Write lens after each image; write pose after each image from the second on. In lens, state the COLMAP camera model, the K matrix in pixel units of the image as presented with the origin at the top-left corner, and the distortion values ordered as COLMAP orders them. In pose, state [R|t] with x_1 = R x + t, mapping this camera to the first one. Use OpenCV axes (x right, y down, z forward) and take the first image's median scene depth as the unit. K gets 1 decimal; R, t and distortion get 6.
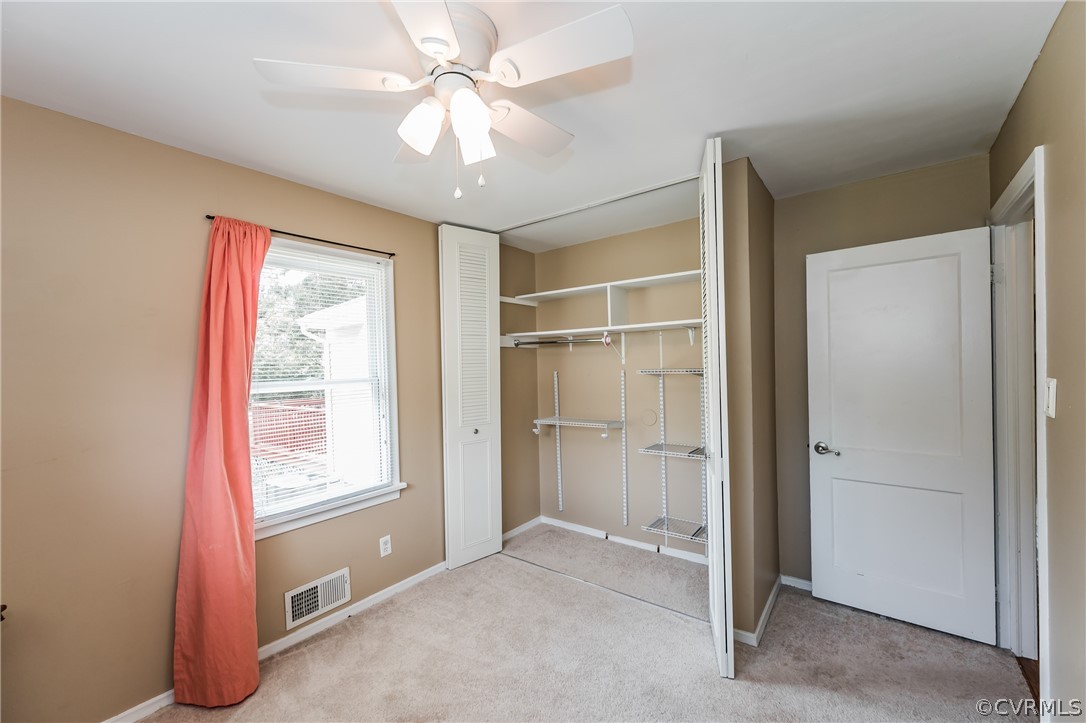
lens RADIAL K [[435.8, 0, 543.4], [0, 435.8, 365.5], [0, 0, 1]] dist [0.000299, -0.000097]
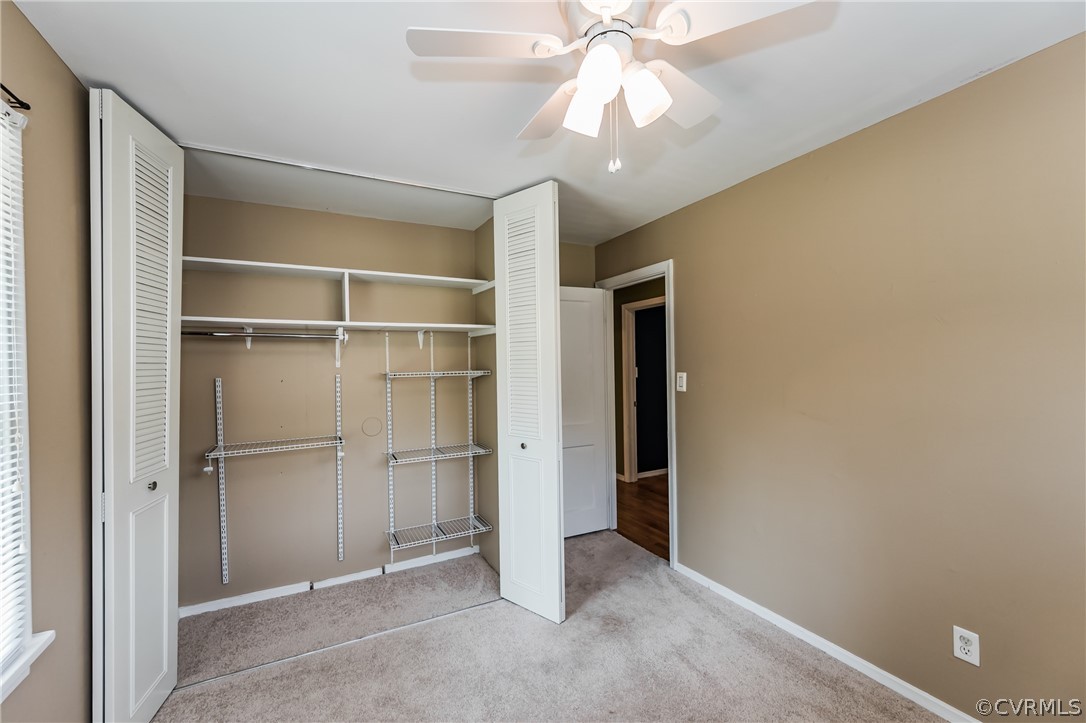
lens RADIAL K [[435.8, 0, 542.5], [0, 435.8, 359.7], [0, 0, 1]] dist [0.000299, -0.000097]
pose [[0.431994, 0.021401, 0.901623, -0.427712], [0.006251, 0.999623, -0.026722, 0.007616], [-0.901855, 0.017180, 0.431697, 0.302073]]
